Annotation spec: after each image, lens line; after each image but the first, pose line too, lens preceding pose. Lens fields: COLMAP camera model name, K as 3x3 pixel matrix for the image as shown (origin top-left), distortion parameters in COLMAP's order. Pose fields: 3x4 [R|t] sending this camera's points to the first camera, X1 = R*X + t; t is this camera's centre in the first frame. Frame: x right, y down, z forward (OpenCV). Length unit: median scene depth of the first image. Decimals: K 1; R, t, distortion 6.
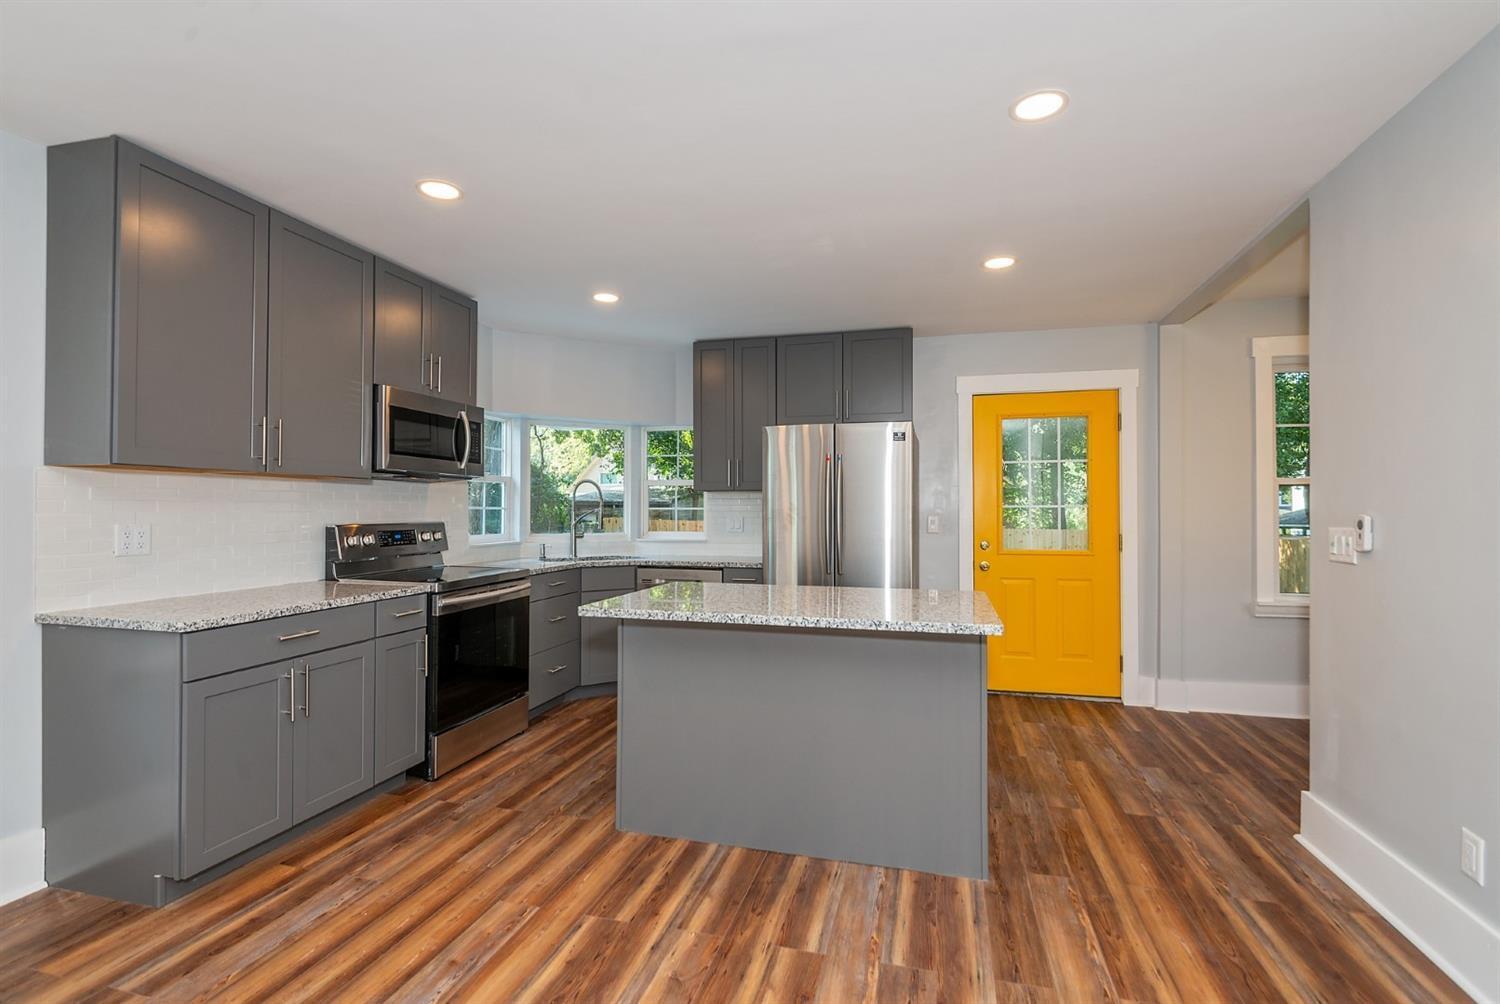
lens RADIAL K [[721.7, 0, 756.5], [0, 721.7, 506.2], [0, 0, 1]] dist [-0.025539, 0.000169]
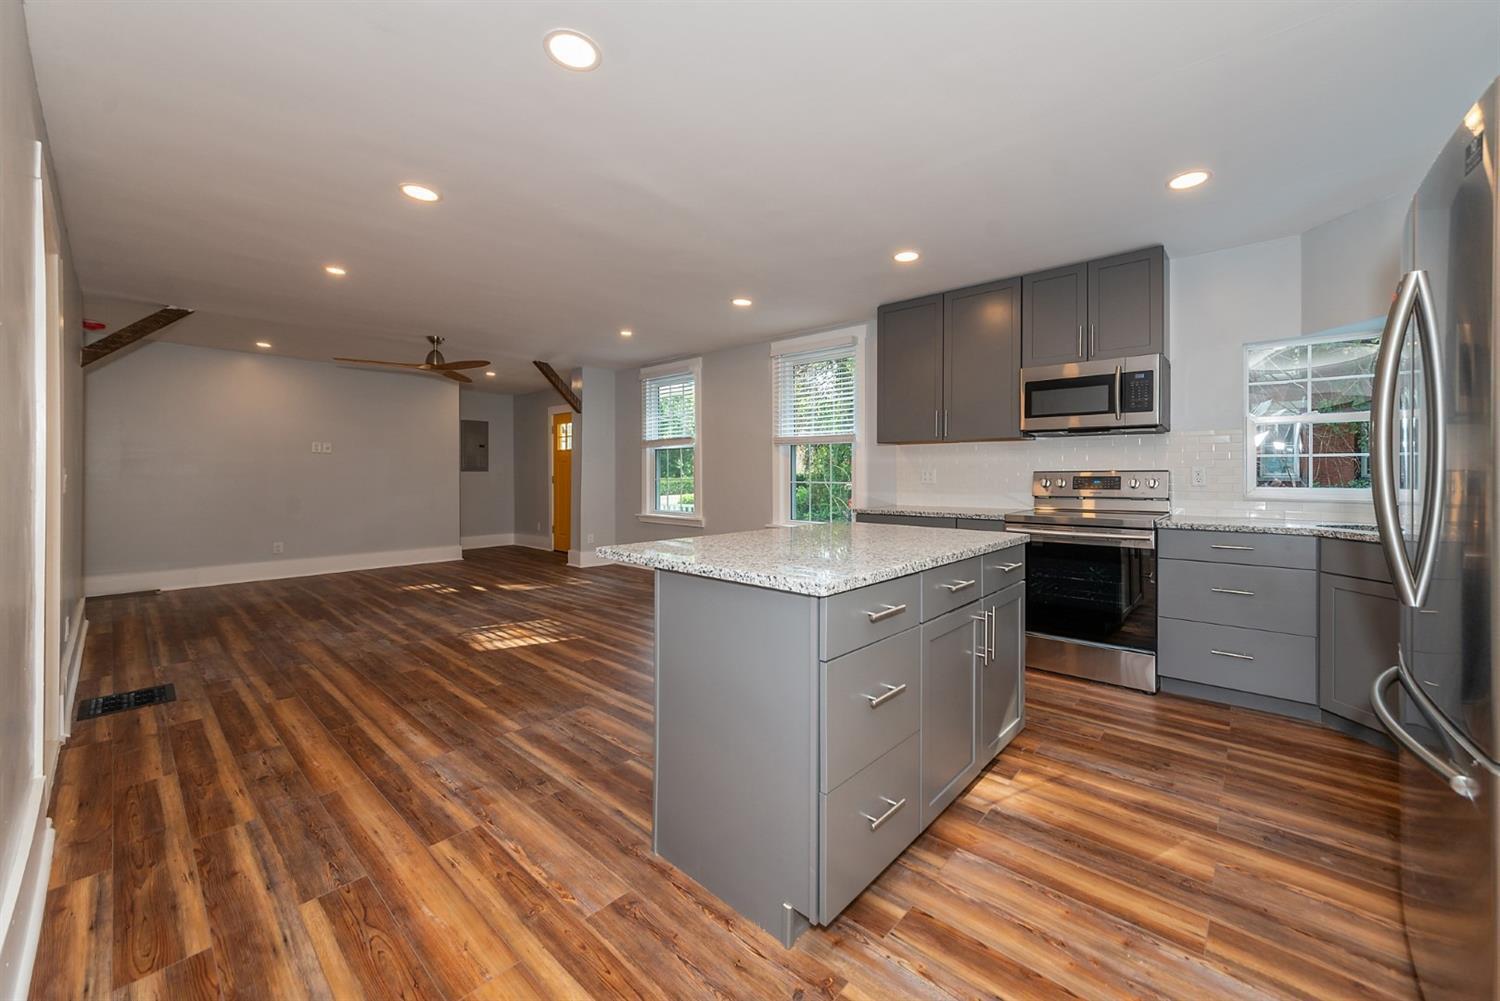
lens RADIAL K [[561.0, 0, 786.6], [0, 561.0, 478.1], [0, 0, 1]] dist [0.009217, -0.000158]
pose [[-0.437663, 0.008465, -0.899099, 0.826199], [0.008493, 0.999950, 0.005281, 0.037907], [0.899099, -0.005325, -0.437713, 1.360182]]
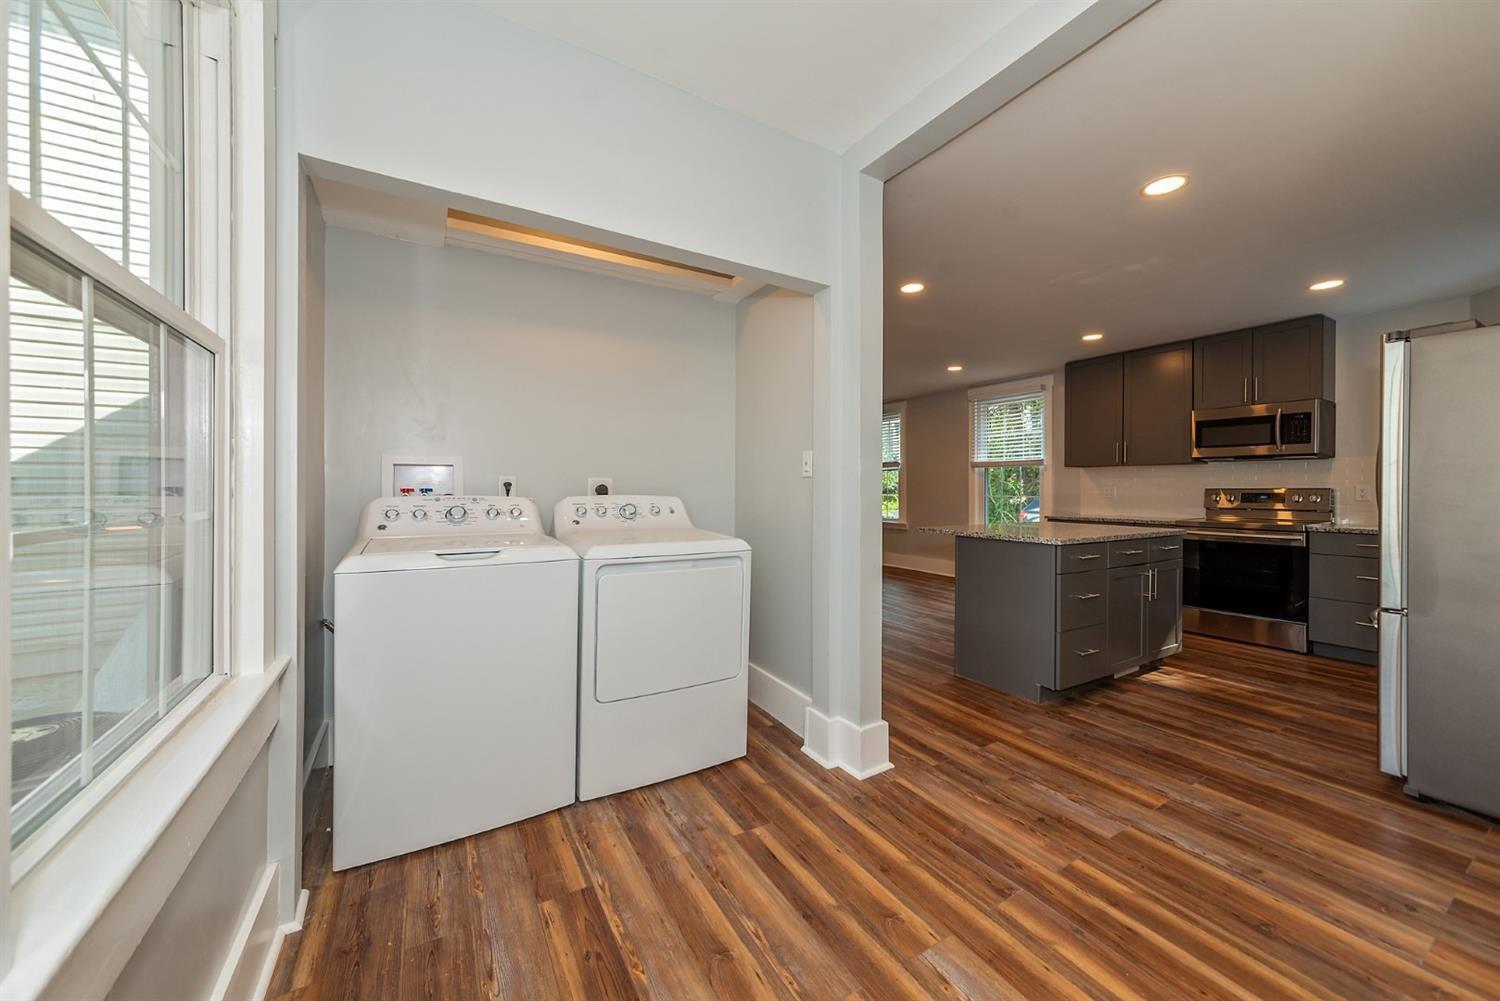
lens RADIAL K [[539.7, 0, 742.4], [0, 539.7, 489.3], [0, 0, 1]] dist [-0.000132, 0.000977]
pose [[-0.716054, 0.002067, -0.698041, 1.592716], [0.005542, 0.999981, -0.002724, 0.031595], [0.698023, -0.005819, -0.716052, 1.508096]]
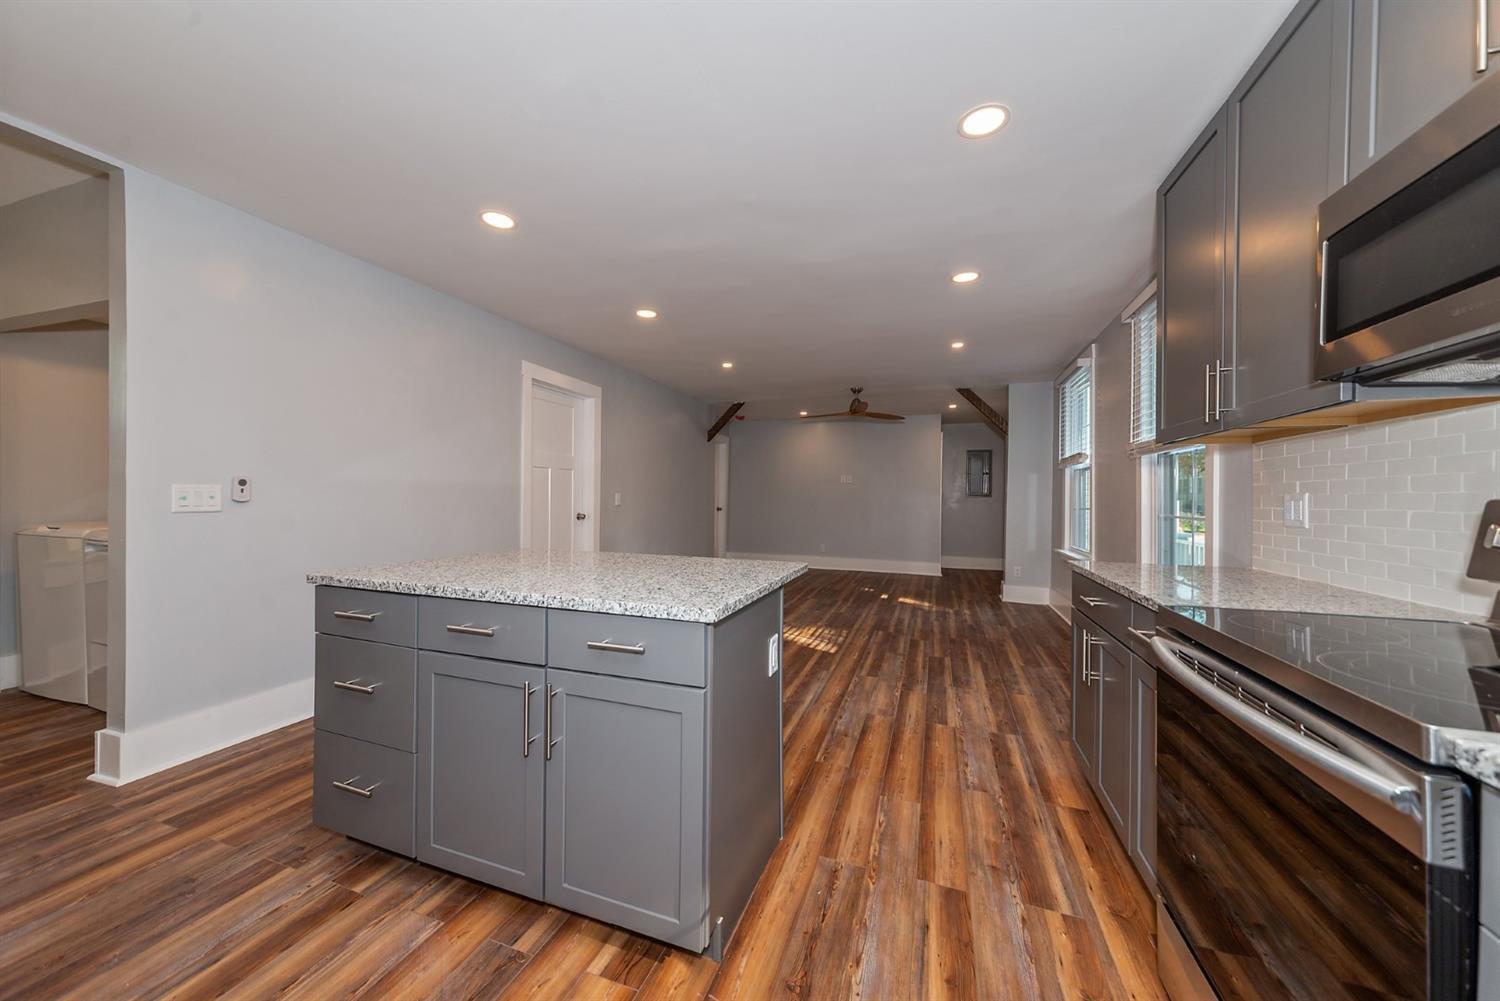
lens RADIAL K [[539.7, 0, 748.4], [0, 539.7, 491.8], [0, 0, 1]] dist [-0.000132, 0.000977]
pose [[-0.996332, -0.012641, 0.084630, -0.218709], [-0.014219, 0.999736, -0.018068, 0.045059], [-0.084379, -0.019205, -0.996249, 1.784609]]
